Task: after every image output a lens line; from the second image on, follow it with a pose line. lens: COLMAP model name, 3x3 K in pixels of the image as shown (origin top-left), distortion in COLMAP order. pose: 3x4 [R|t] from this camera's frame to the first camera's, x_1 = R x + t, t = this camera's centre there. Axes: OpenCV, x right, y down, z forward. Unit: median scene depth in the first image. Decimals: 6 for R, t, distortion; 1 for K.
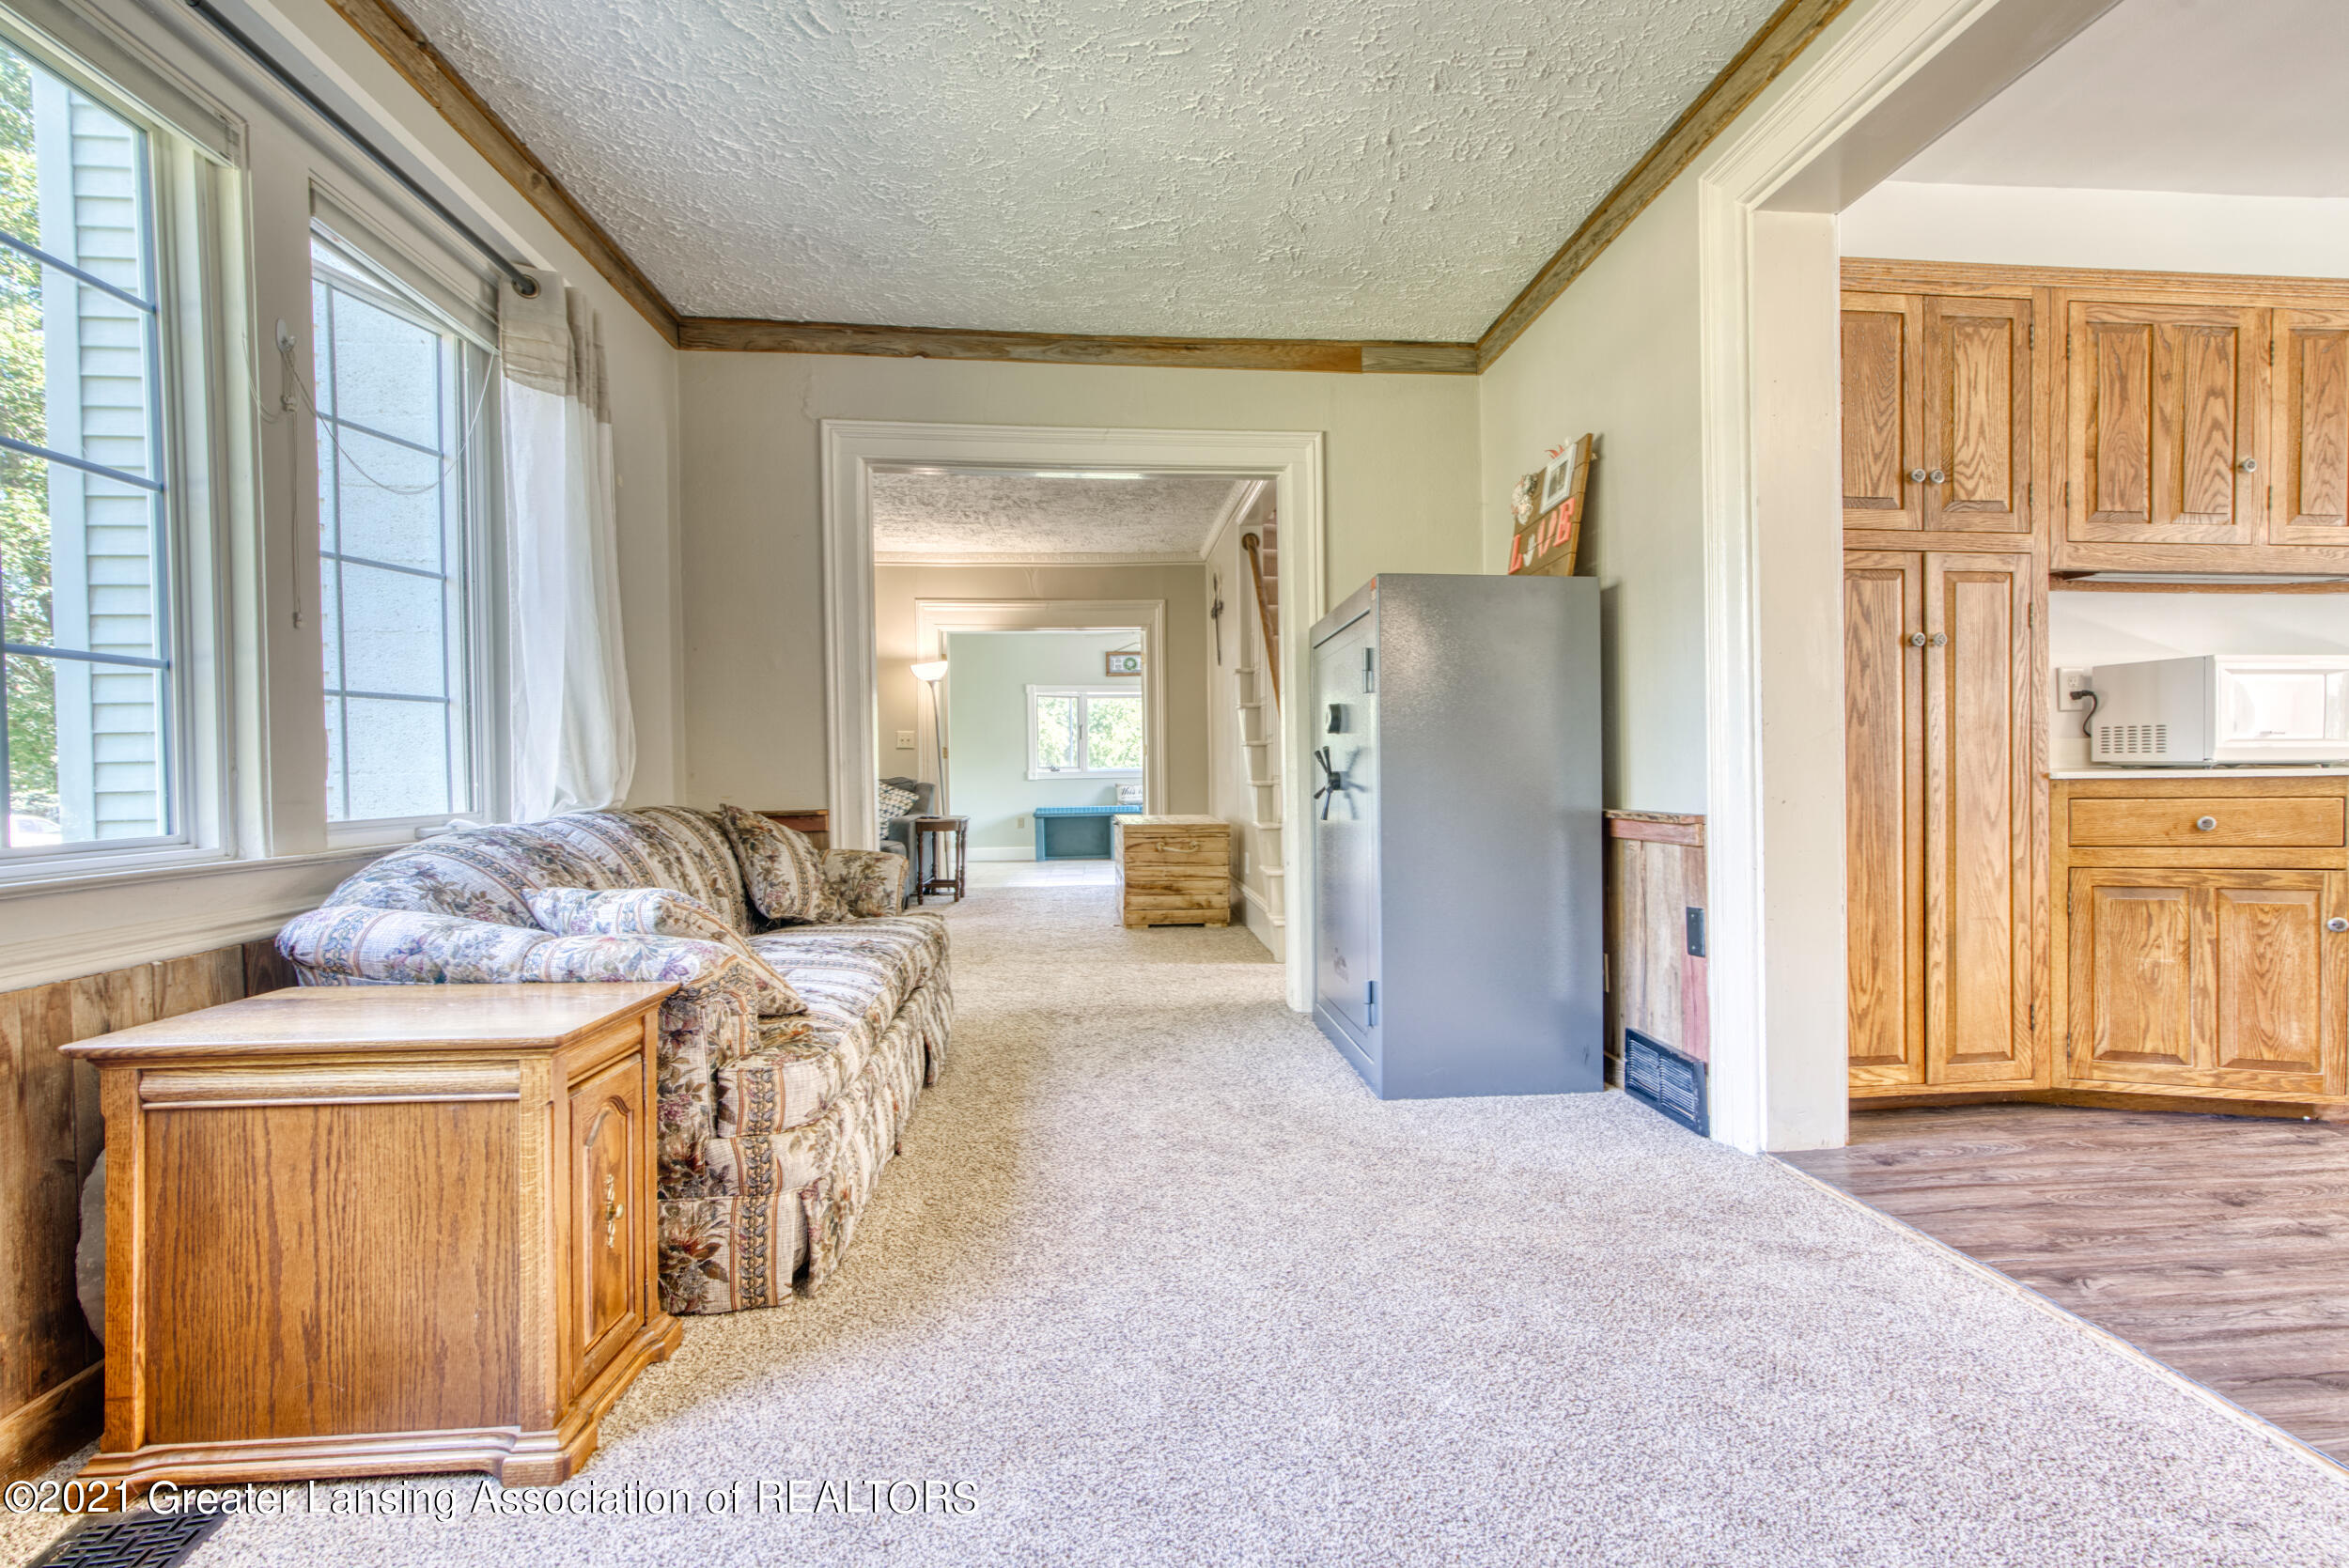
lens RADIAL K [[1072.7, 0, 1174.5], [0, 1072.7, 784.0], [0, 0, 1]] dist [-0.046478, 0.017763]
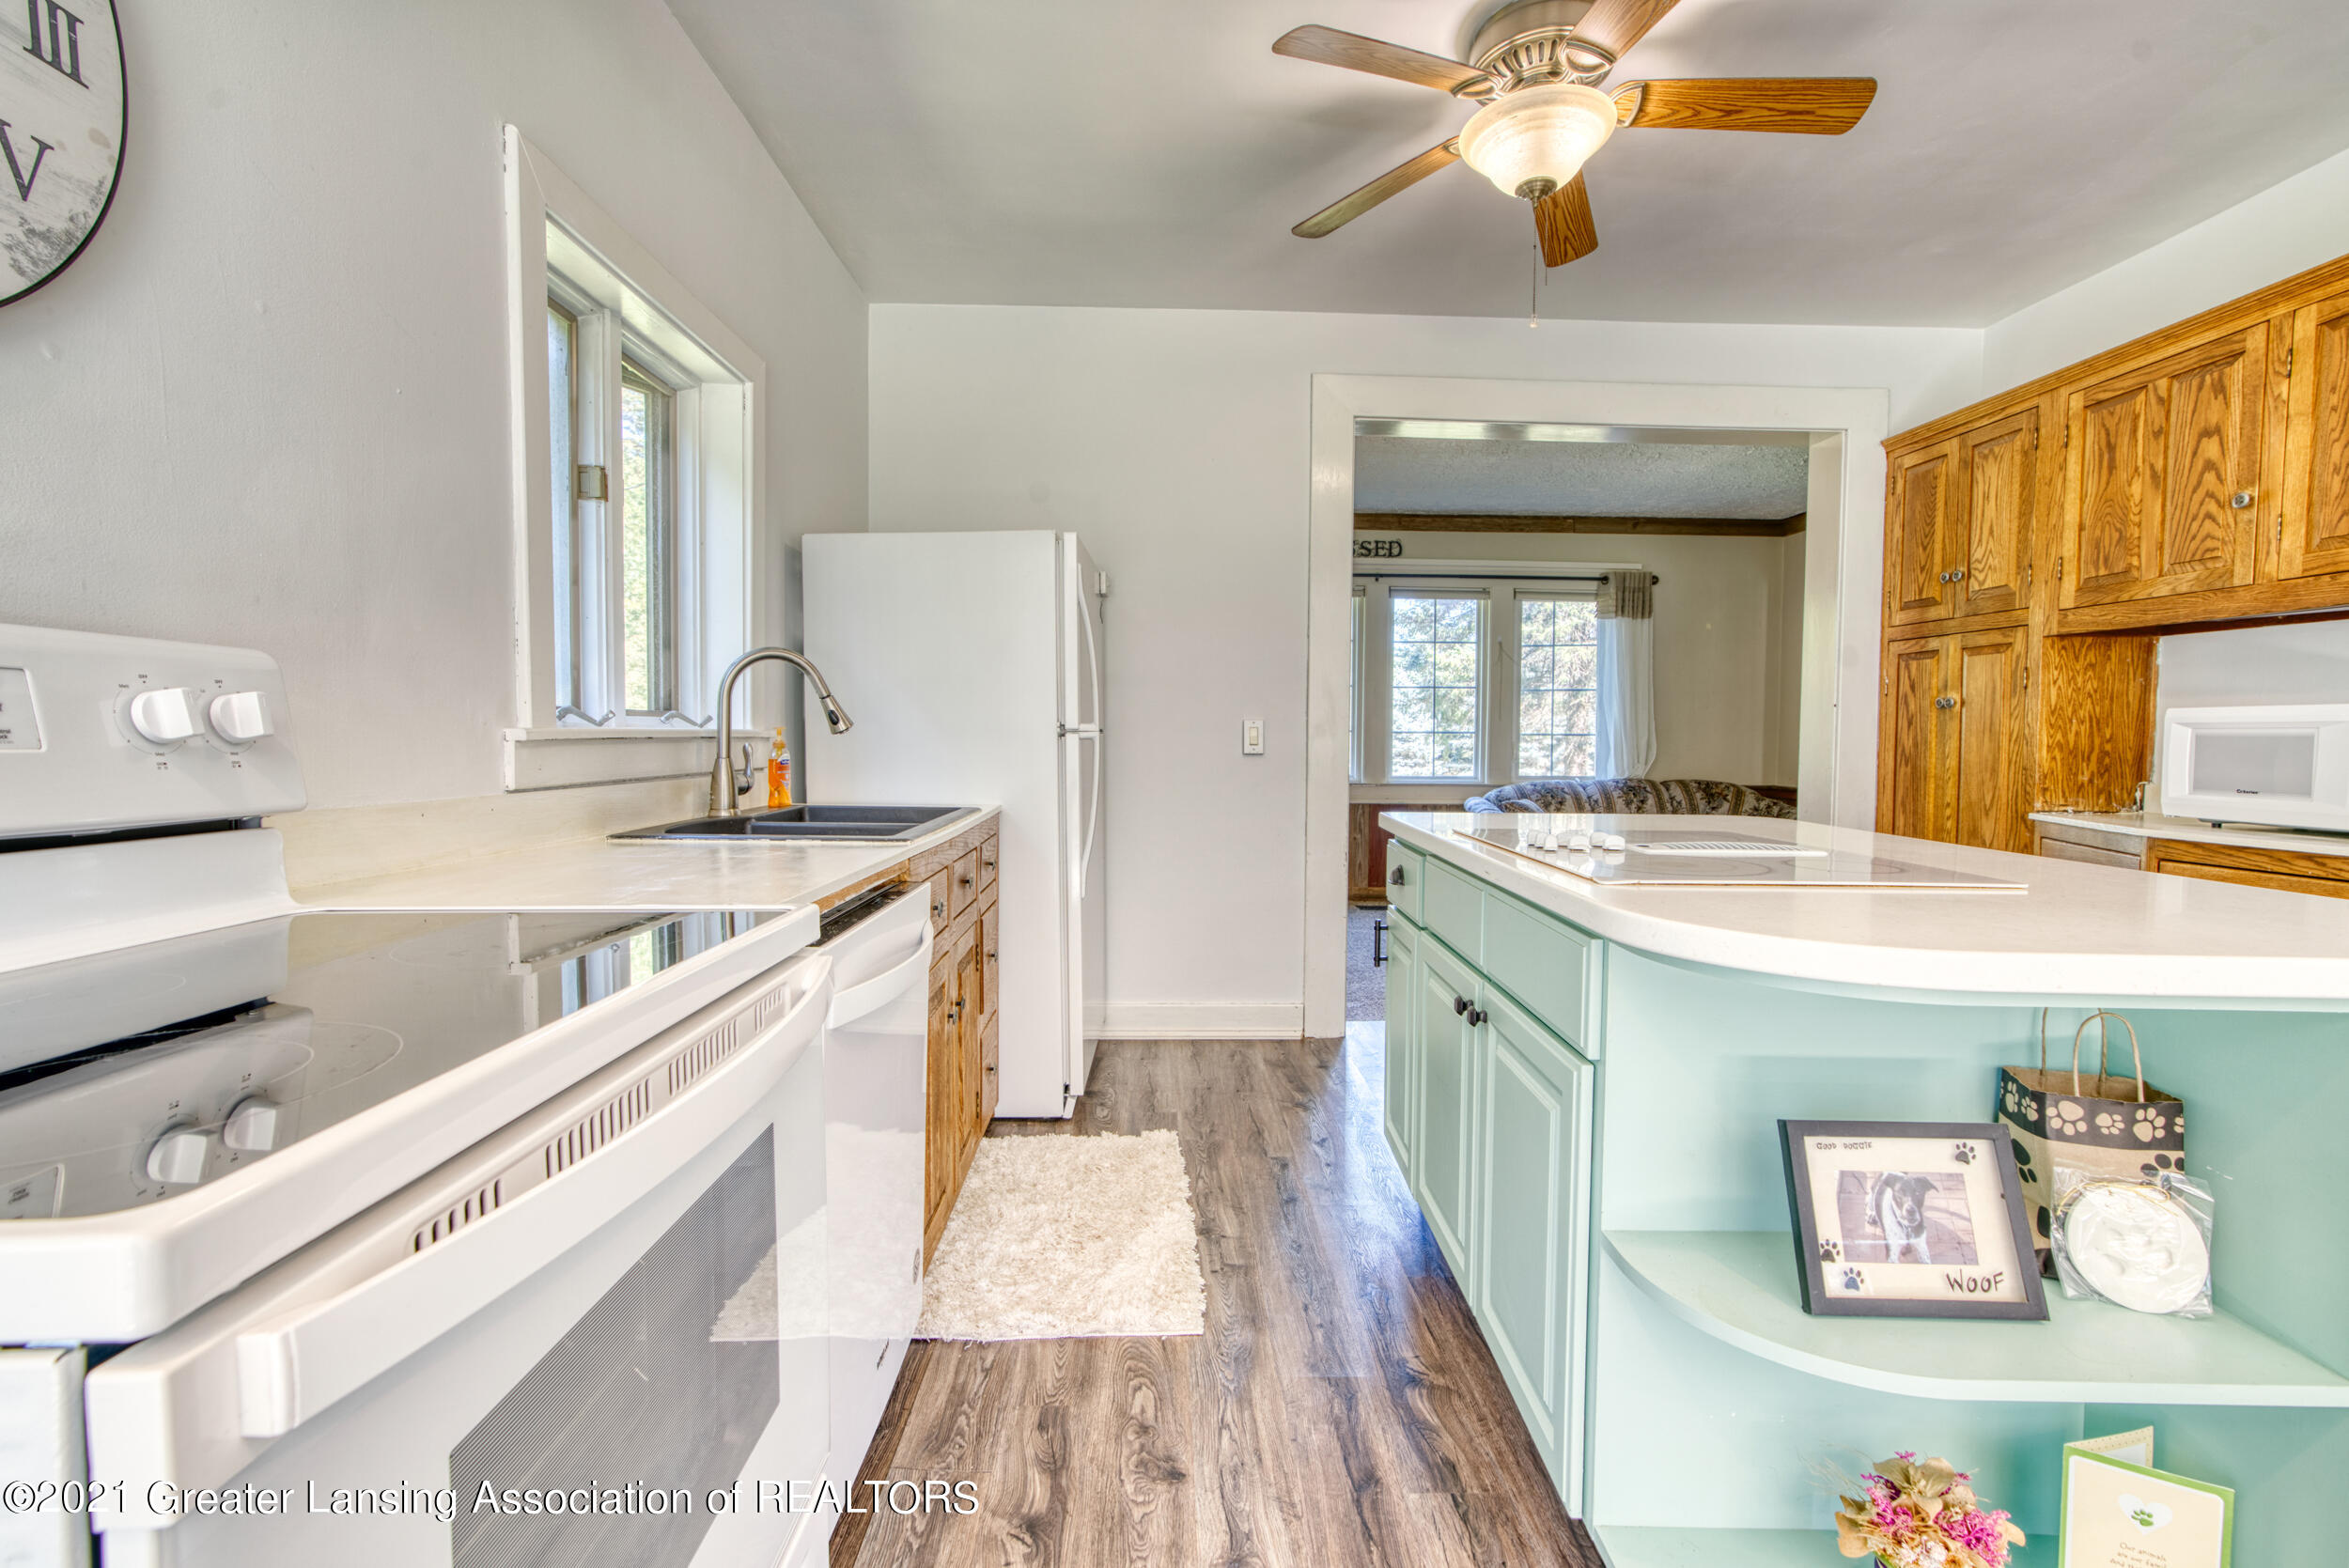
lens RADIAL K [[1072.7, 0, 1174.5], [0, 1072.7, 784.0], [0, 0, 1]] dist [-0.046478, 0.017763]
pose [[-0.062491, 0.057899, -0.996365, 2.053366], [-0.022340, 0.997985, 0.059394, -0.090920], [0.997795, 0.025970, -0.061072, 0.122198]]
